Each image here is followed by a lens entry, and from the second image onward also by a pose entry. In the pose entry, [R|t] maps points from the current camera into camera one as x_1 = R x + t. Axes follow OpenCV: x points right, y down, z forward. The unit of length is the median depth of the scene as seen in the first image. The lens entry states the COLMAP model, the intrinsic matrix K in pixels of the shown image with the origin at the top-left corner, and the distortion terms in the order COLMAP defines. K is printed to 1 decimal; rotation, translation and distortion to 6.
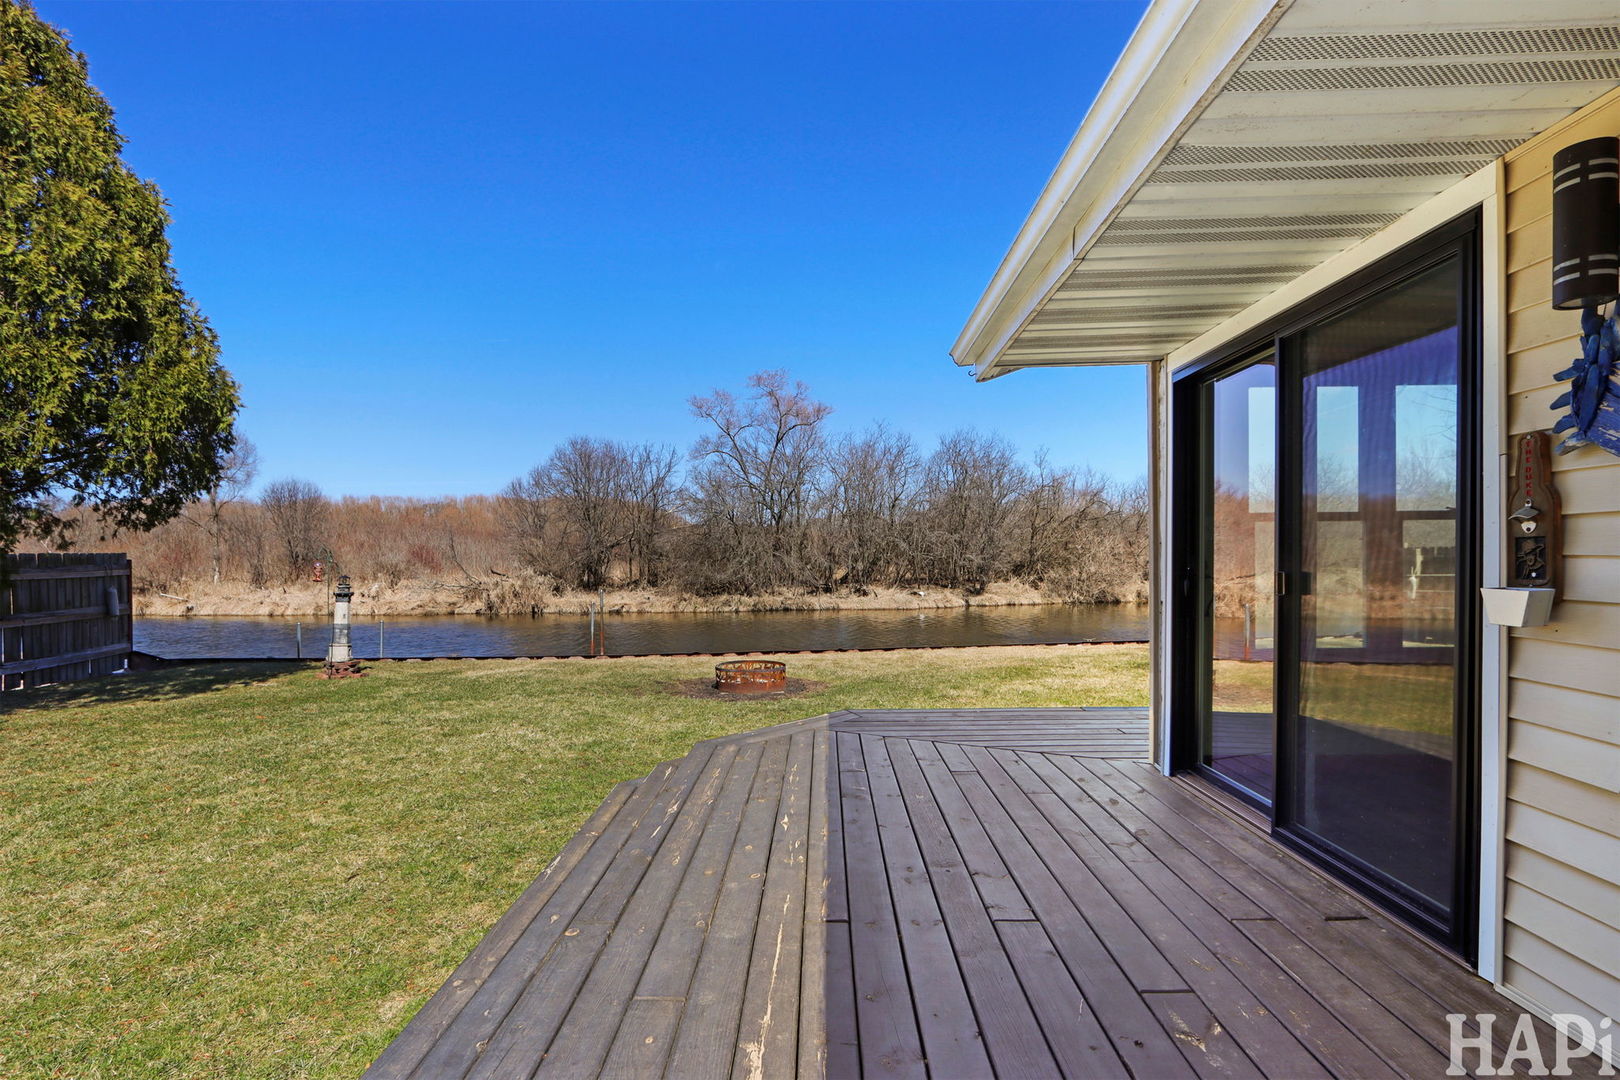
lens RADIAL K [[798.9, 0, 810.5], [0, 798.9, 556.9], [0, 0, 1]] dist [-0.000095, 0.000508]
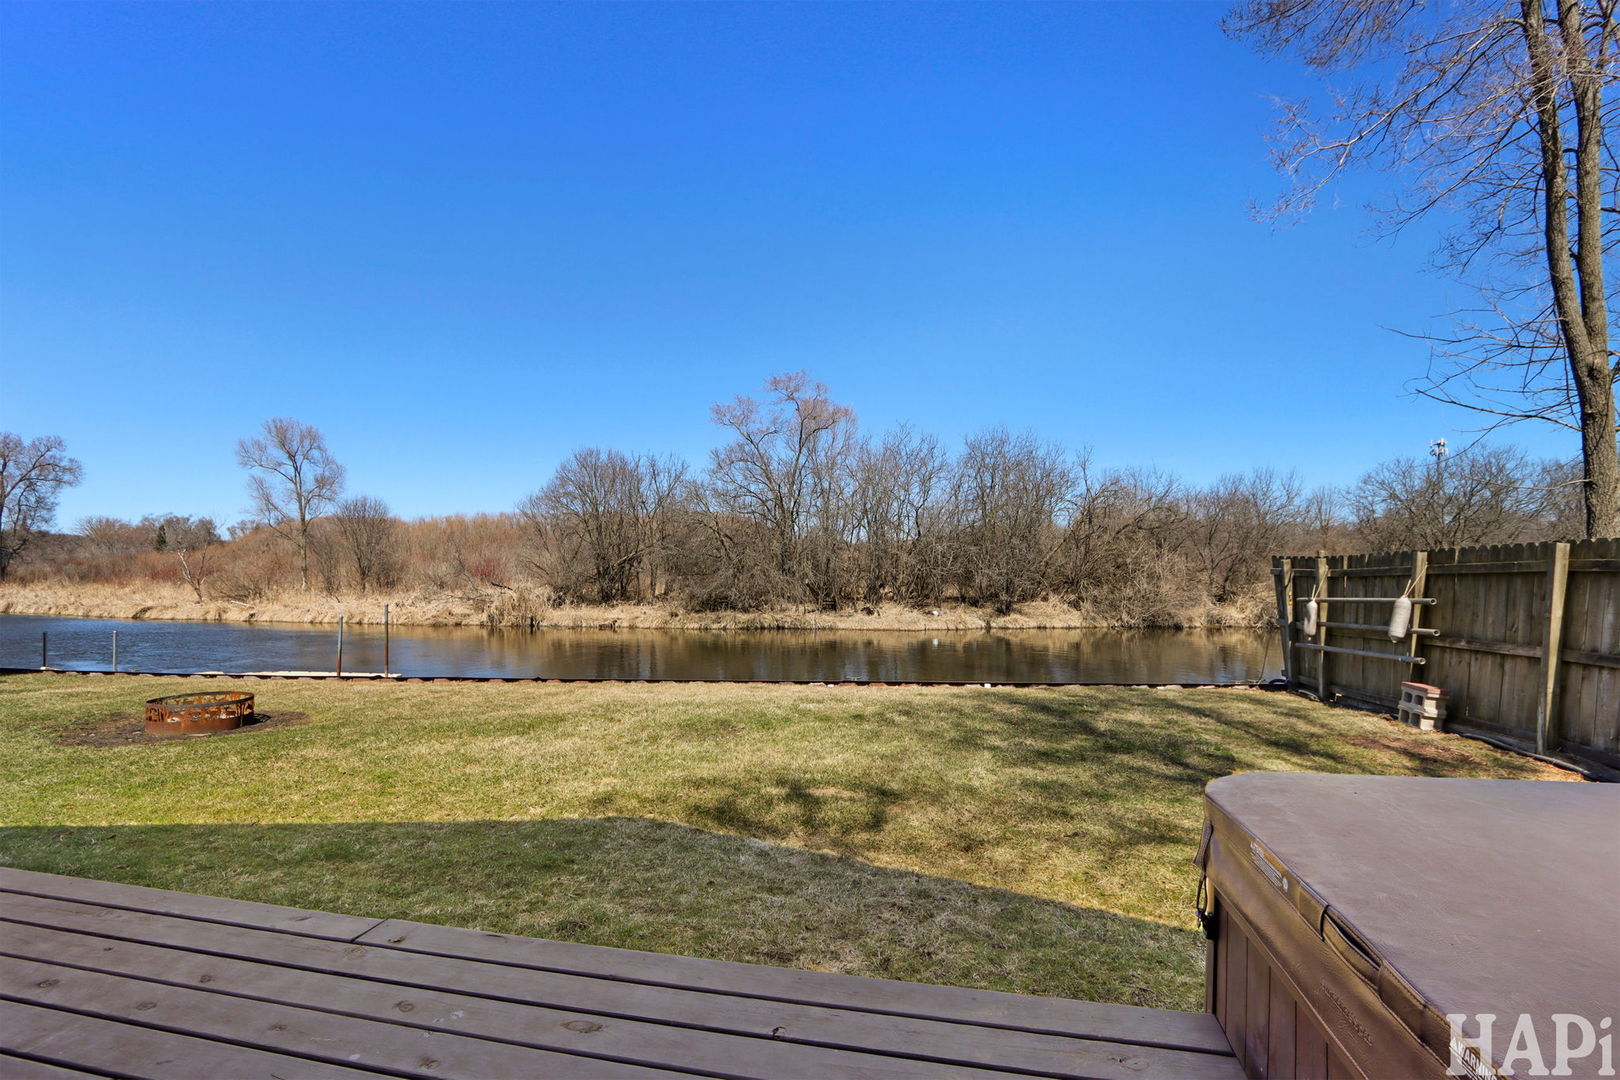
lens RADIAL K [[798.9, 0, 810.5], [0, 798.9, 556.9], [0, 0, 1]] dist [-0.000095, 0.000508]
pose [[0.977226, 0.002387, -0.212188, 0.189387], [-0.006820, 0.999773, -0.020163, 0.002132], [0.212092, 0.021151, 0.977021, 0.097403]]
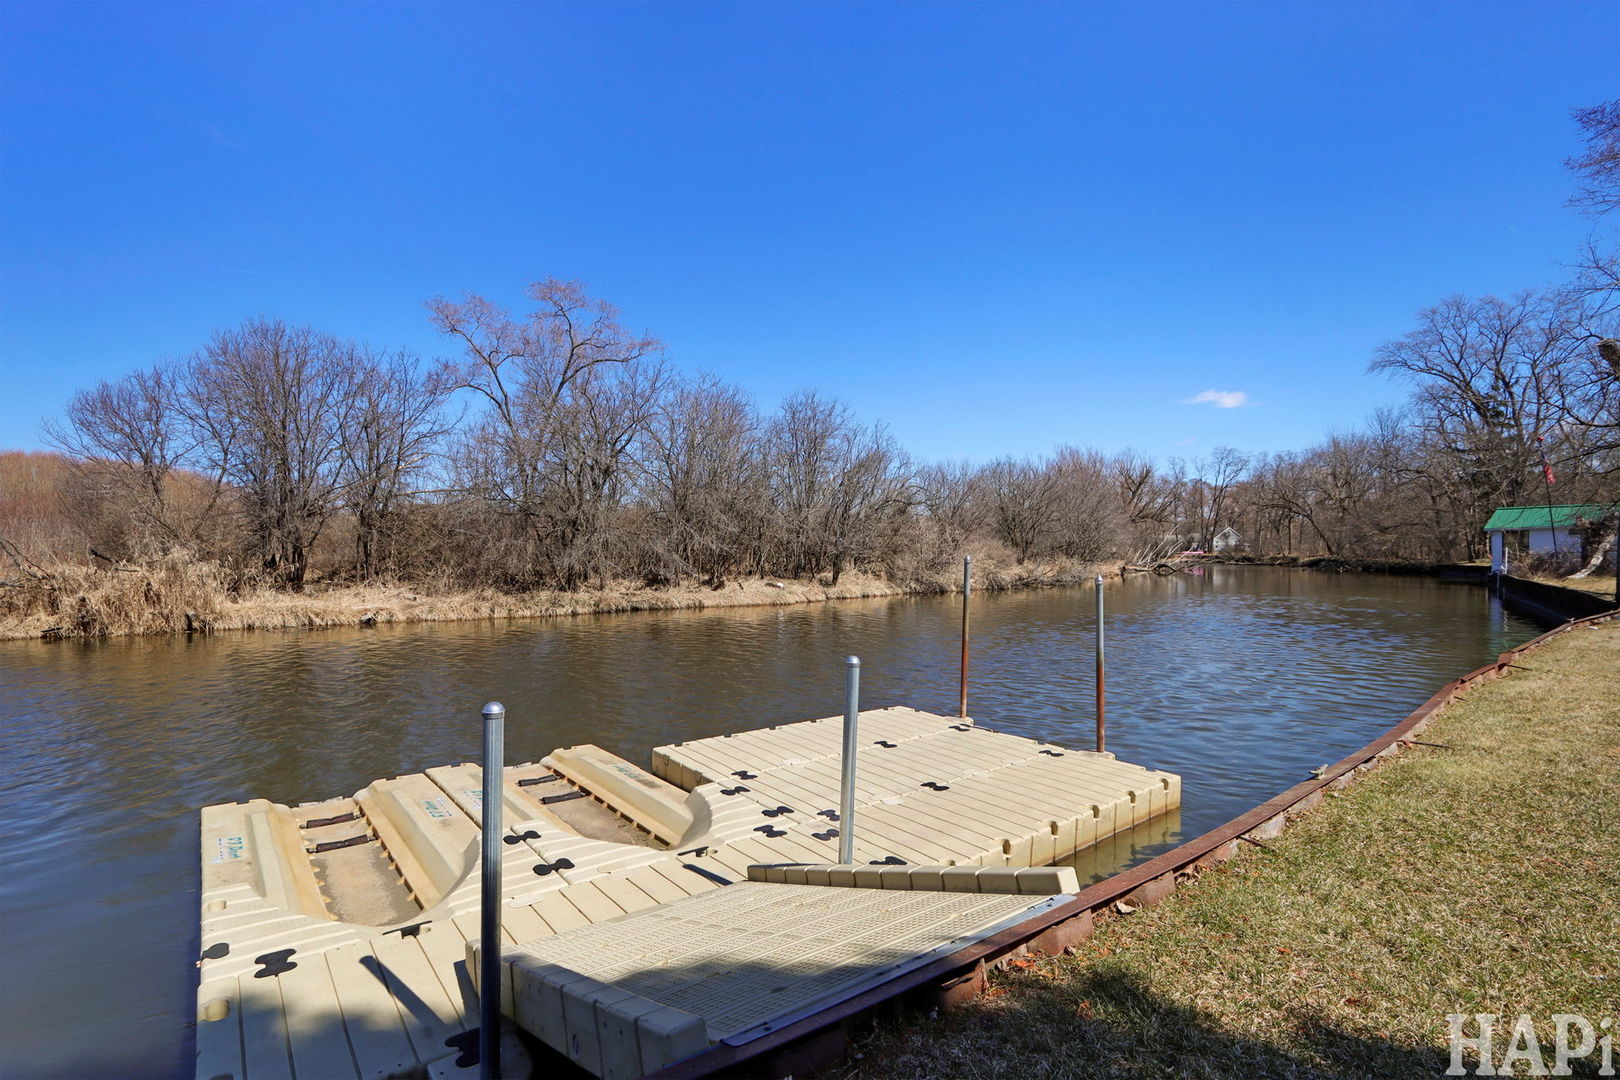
lens RADIAL K [[798.9, 0, 810.5], [0, 798.9, 556.9], [0, 0, 1]] dist [-0.000095, 0.000508]
pose [[0.838735, 0.003470, 0.544530, -0.272344], [-0.000348, 0.999983, -0.005835, 0.022013], [-0.544540, 0.004705, 0.838721, 0.302868]]
